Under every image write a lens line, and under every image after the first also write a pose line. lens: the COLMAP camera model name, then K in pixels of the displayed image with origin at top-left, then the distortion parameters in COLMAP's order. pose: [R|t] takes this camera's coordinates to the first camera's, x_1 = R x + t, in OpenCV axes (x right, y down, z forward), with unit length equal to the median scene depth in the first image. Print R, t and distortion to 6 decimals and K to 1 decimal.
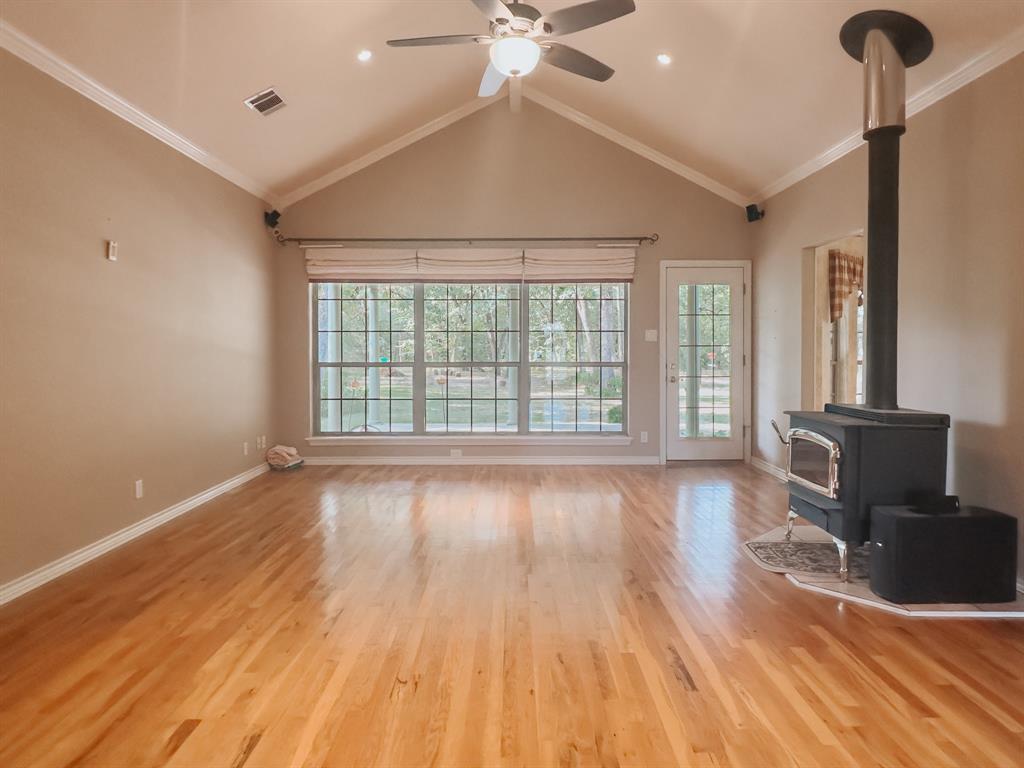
lens RADIAL K [[611.2, 0, 510.2], [0, 611.2, 355.0], [0, 0, 1]] dist [-0.007558, -0.000211]
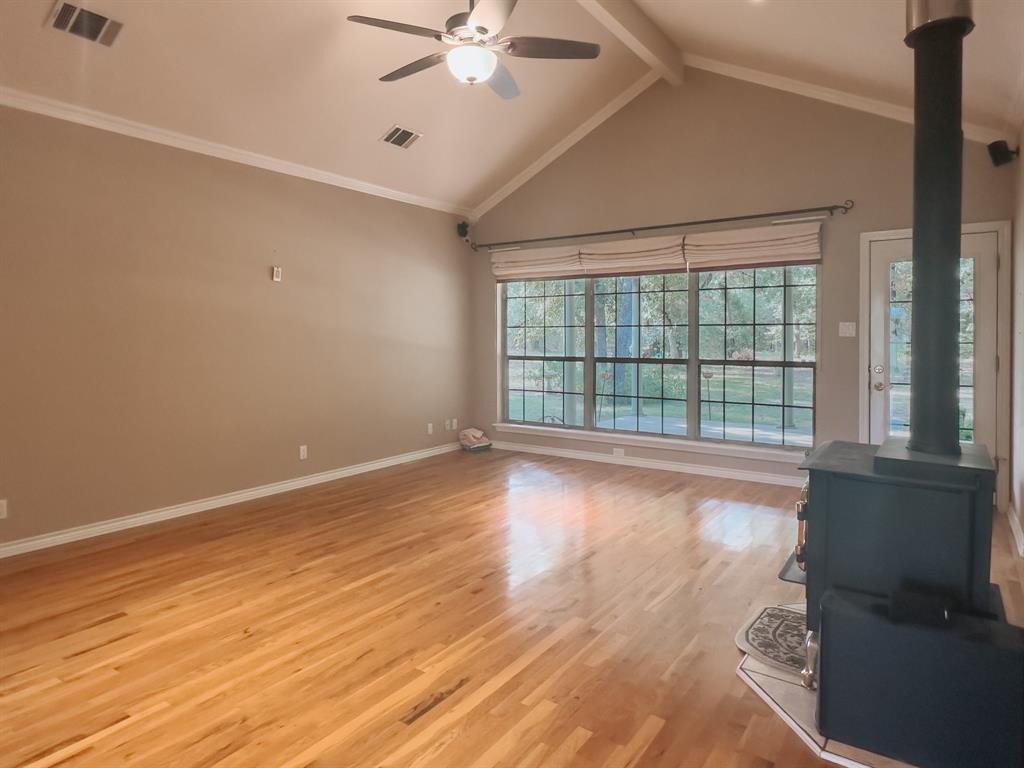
lens RADIAL K [[616.2, 0, 513.0], [0, 616.2, 342.7], [0, 0, 1]] dist [-0.002528, -0.002383]
pose [[0.820944, 0.006995, -0.570966, 0.513580], [-0.005329, 0.999975, 0.004589, -0.025438], [0.570984, -0.000725, 0.820961, 0.159733]]
